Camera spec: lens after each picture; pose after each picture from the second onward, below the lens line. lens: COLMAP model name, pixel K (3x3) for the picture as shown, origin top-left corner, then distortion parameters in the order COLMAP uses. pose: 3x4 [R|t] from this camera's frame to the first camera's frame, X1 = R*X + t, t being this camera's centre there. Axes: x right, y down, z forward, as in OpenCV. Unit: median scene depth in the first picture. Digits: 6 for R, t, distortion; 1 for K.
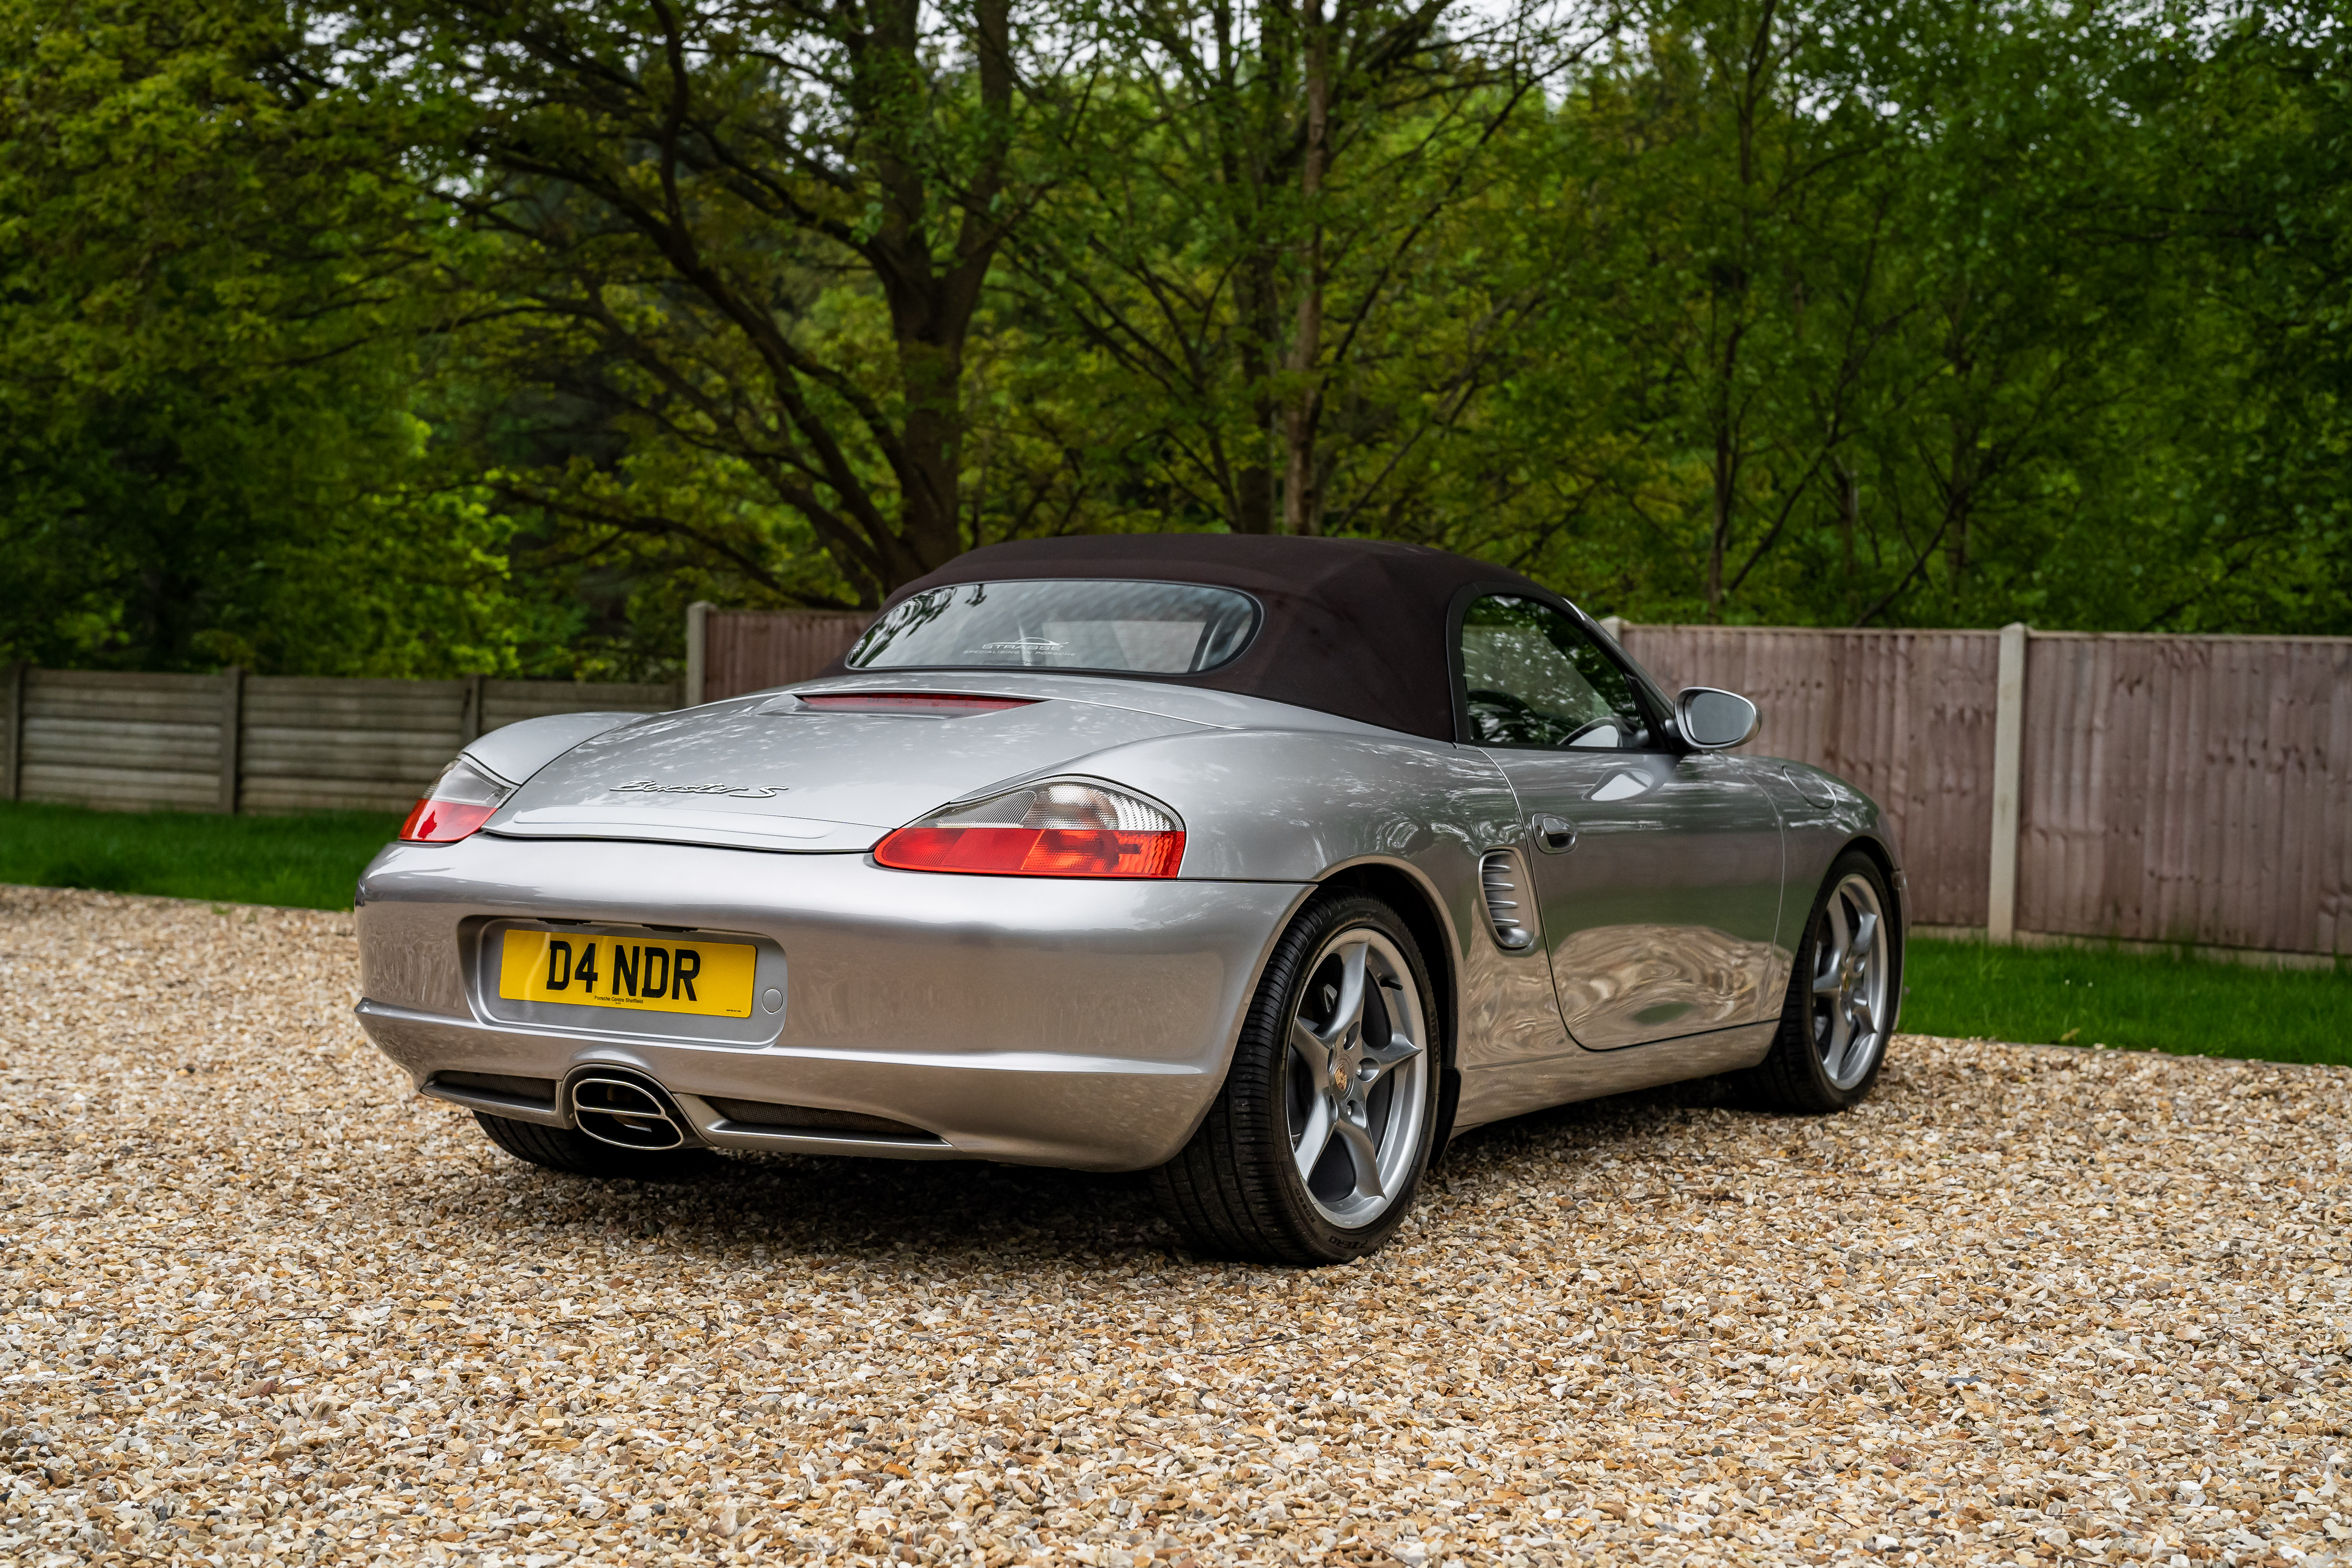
lens RADIAL K [[3344.5, 0, 1184.2], [0, 3344.5, 796.5], [0, 0, 1]] dist [-0.022578, 0.000000]
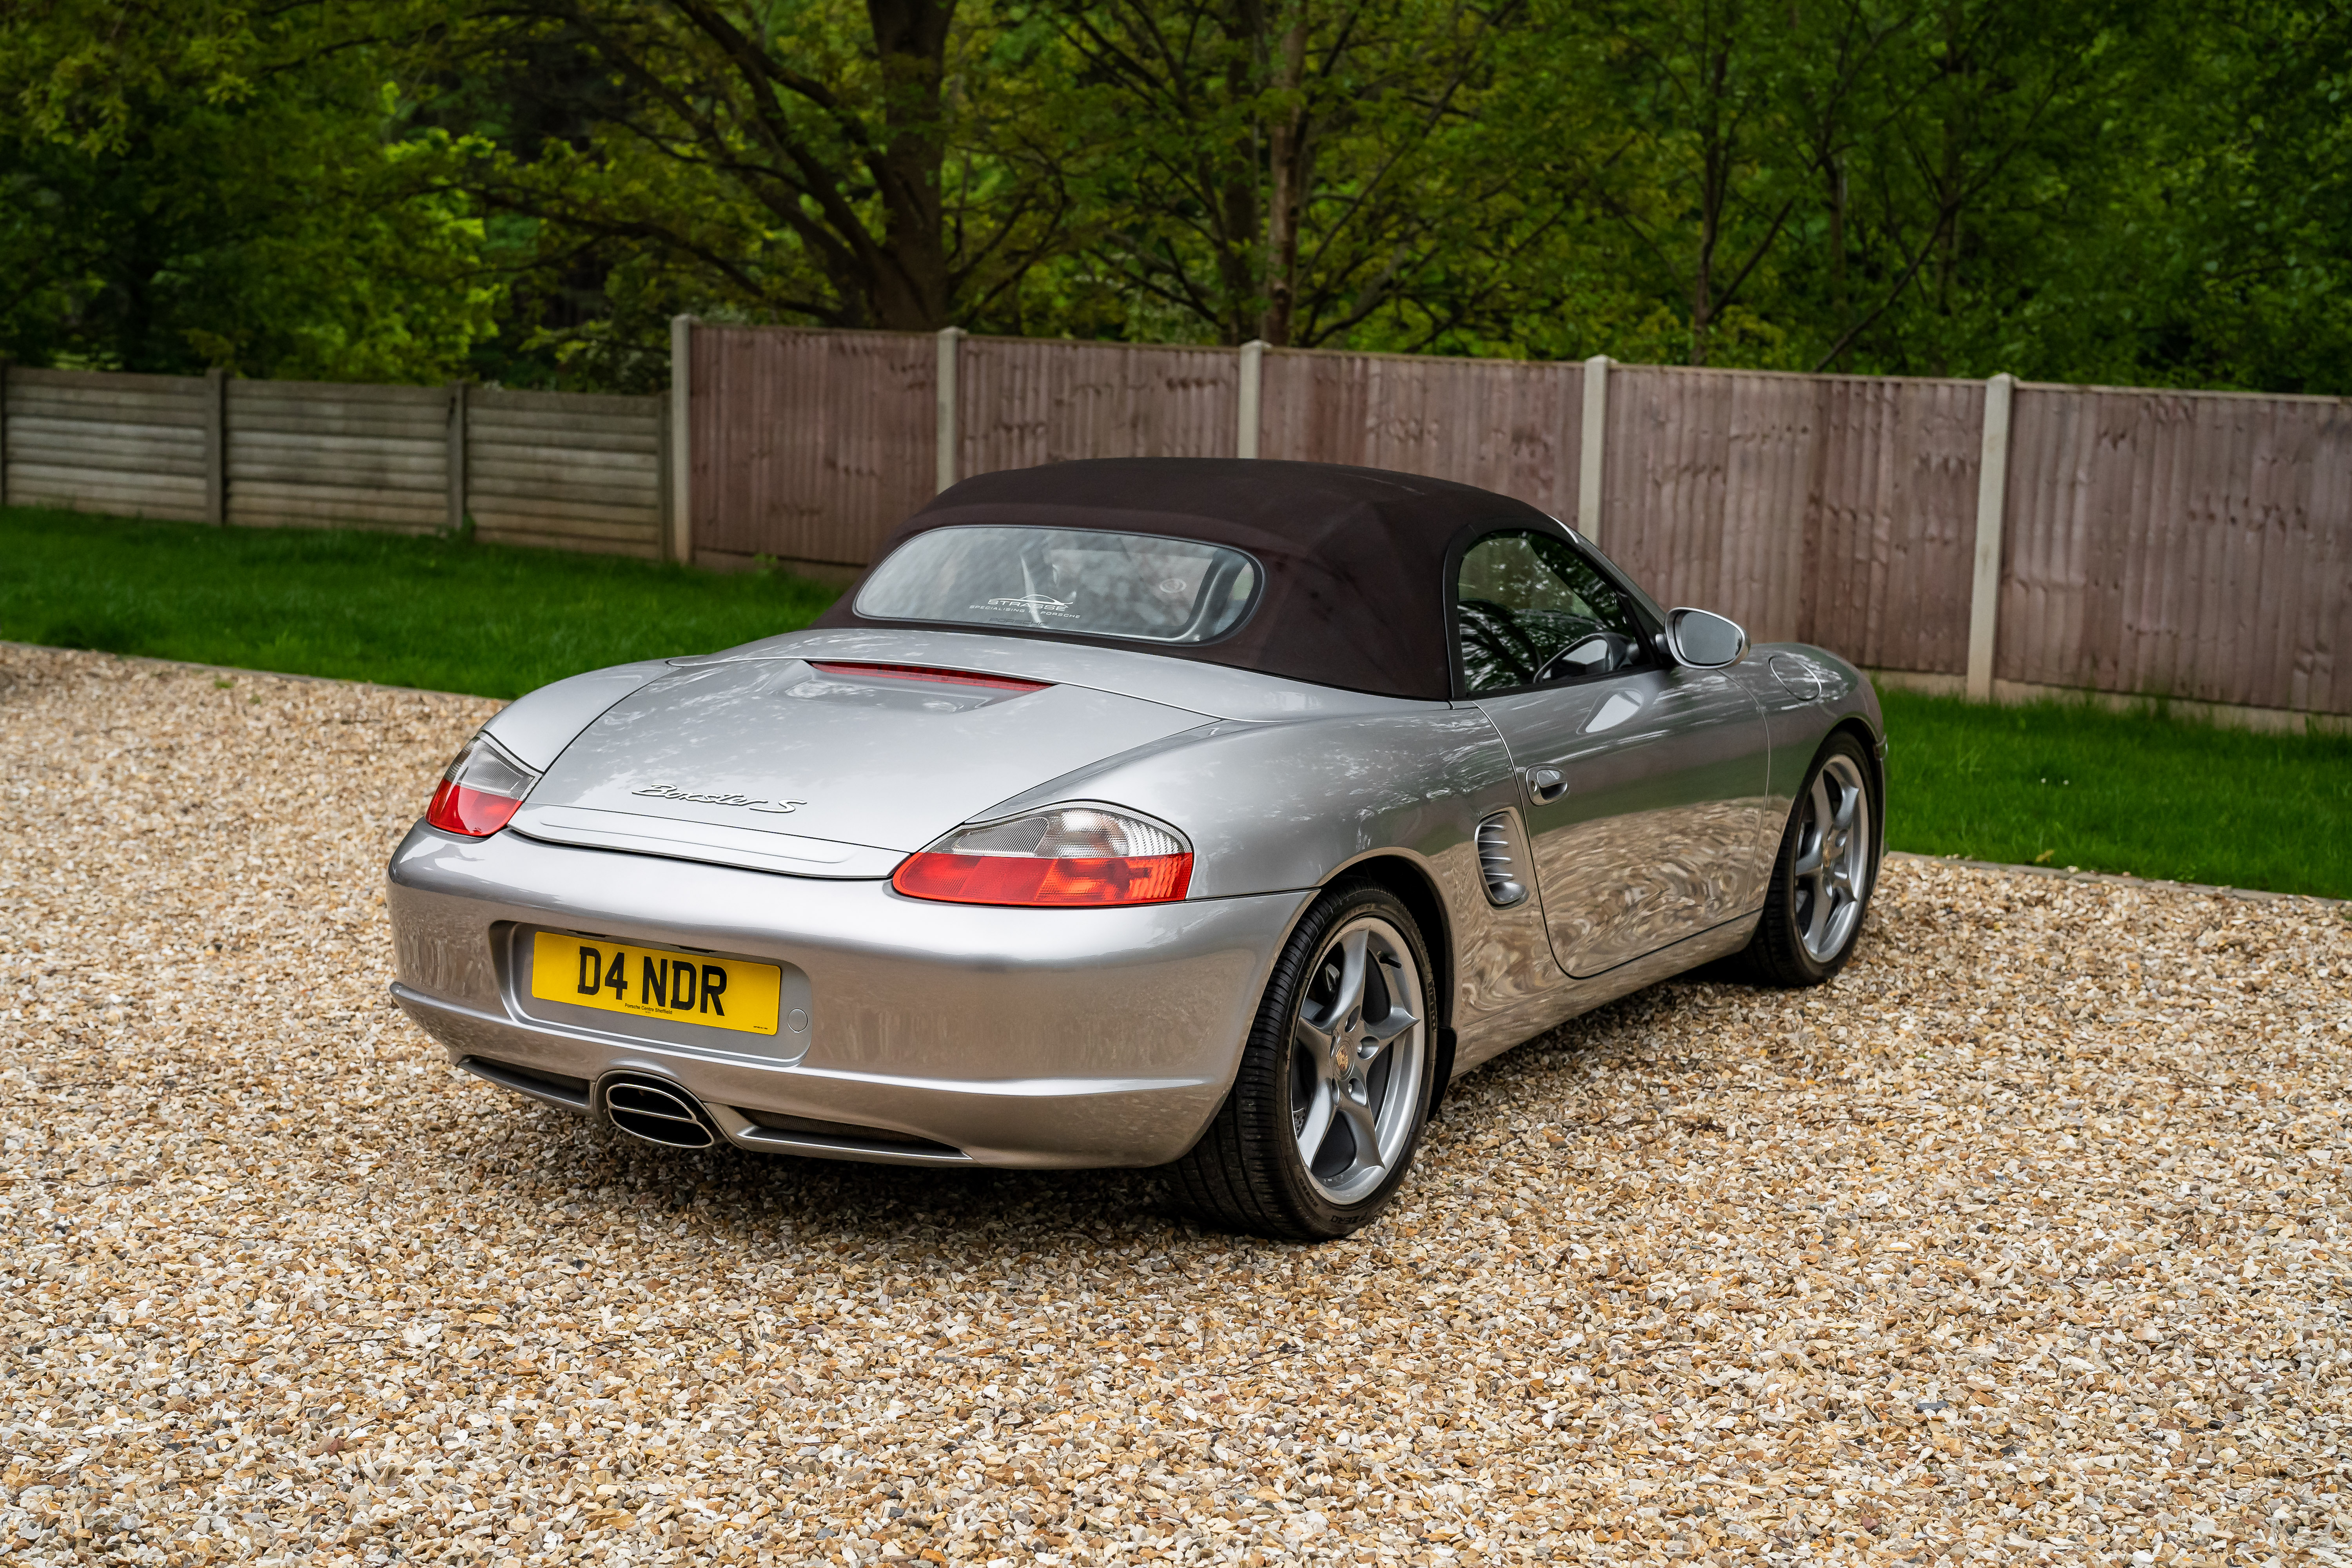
lens RADIAL K [[3344.5, 0, 1166.6], [0, 3344.5, 795.7], [0, 0, 1]] dist [-0.022578, 0.000000]
pose [[0.999991, -0.004052, 0.001217, -0.008972], [0.003869, 0.992272, 0.124018, -0.133514], [-0.001710, -0.124012, 0.992279, -0.023916]]
